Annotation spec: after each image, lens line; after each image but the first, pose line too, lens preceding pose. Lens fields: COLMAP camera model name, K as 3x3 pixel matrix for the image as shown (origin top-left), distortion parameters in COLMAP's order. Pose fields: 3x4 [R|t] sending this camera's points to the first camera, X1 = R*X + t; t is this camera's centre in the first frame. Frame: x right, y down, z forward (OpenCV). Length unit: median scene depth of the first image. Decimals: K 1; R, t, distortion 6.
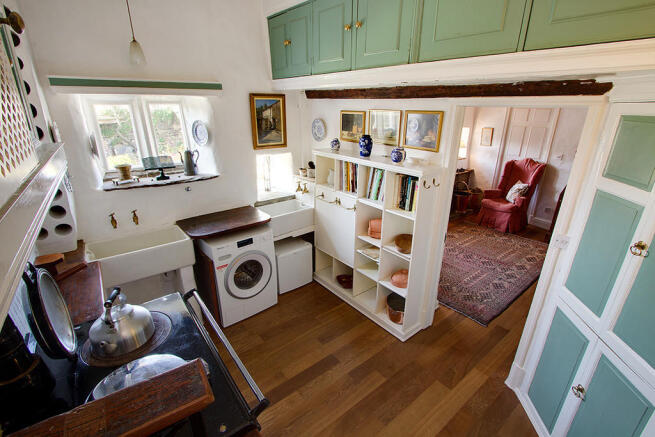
lens RADIAL K [[309.3, 0, 327.5], [0, 309.3, 218.5], [0, 0, 1]] dist [-0.001761, -0.000187]
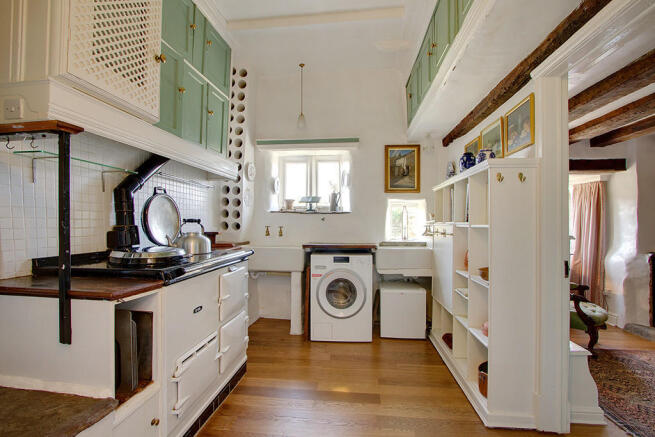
lens RADIAL K [[309.3, 0, 327.5], [0, 309.3, 218.5], [0, 0, 1]] dist [-0.001761, -0.000187]
pose [[0.717748, -0.012544, -0.696190, 0.395495], [-0.244138, 0.931832, -0.268487, 0.215781], [0.652100, 0.362673, 0.665758, 0.176493]]
